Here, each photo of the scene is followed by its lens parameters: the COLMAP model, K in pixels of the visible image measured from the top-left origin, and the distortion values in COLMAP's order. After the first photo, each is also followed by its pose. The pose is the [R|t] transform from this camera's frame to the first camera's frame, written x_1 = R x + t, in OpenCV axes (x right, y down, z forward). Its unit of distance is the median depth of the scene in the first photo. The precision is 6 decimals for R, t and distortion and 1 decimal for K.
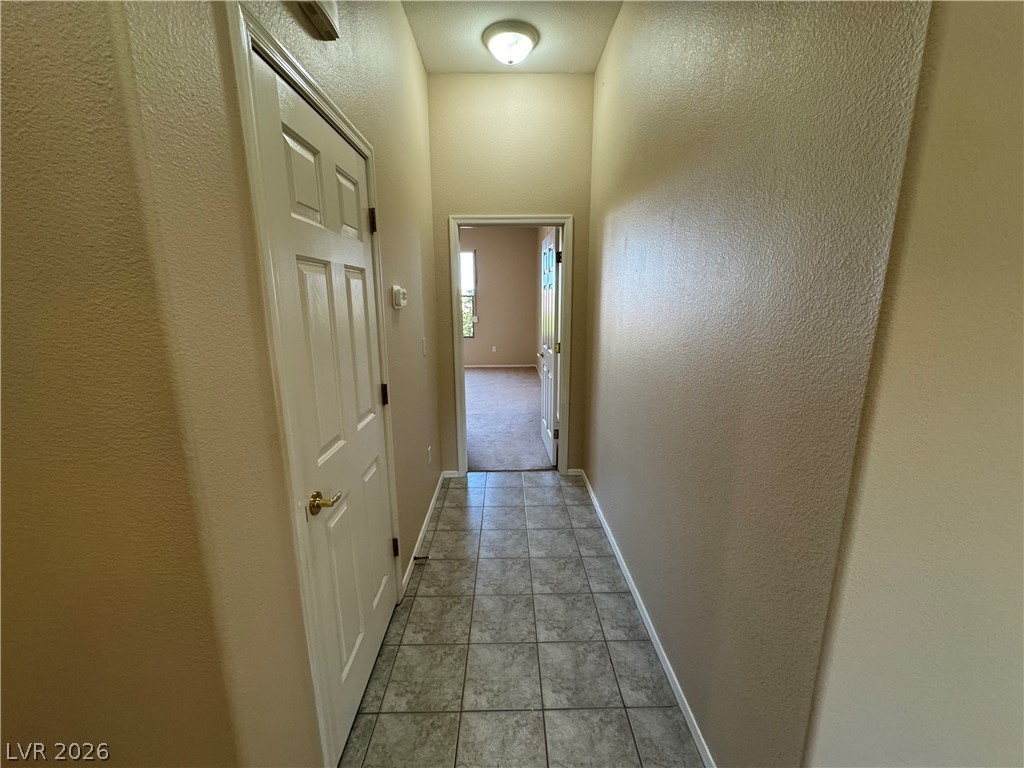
lens RADIAL K [[407.7, 0, 511.2], [0, 407.7, 384.6], [0, 0, 1]] dist [-0.002706, 0.000531]
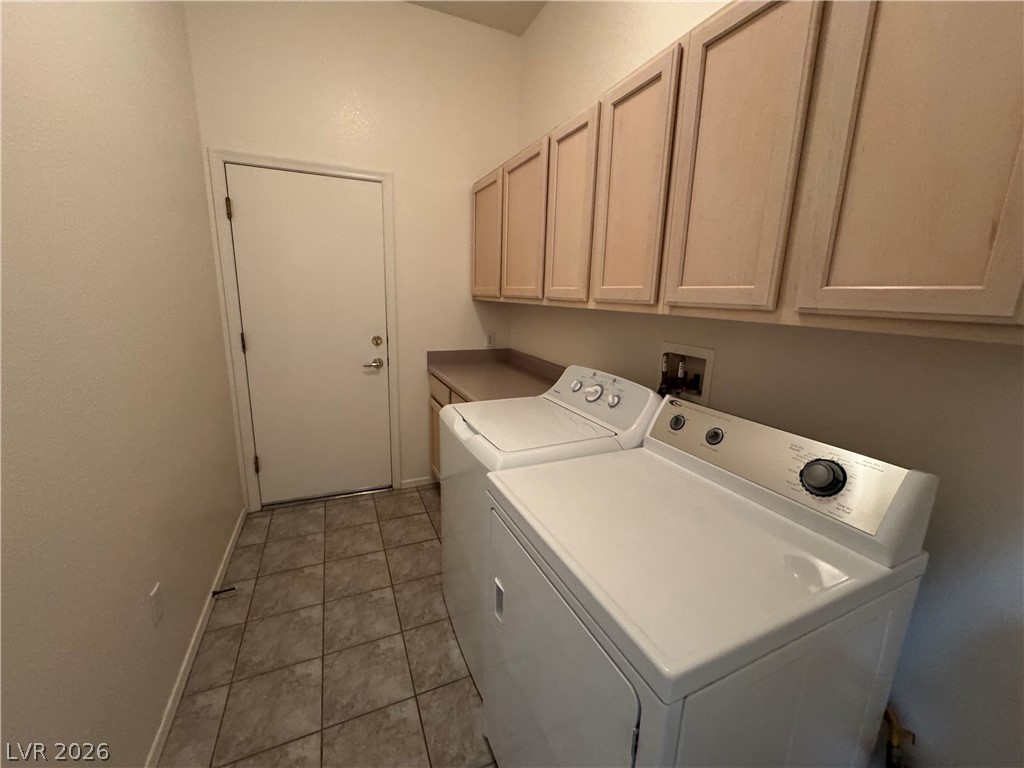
lens RADIAL K [[407.7, 0, 514.5], [0, 407.7, 382.3], [0, 0, 1]] dist [-0.002706, 0.000531]
pose [[-0.918077, 0.076664, -0.388917, -0.018958], [-0.082592, 0.922593, 0.376829, -0.280724], [0.387701, 0.378080, -0.840680, 1.622916]]
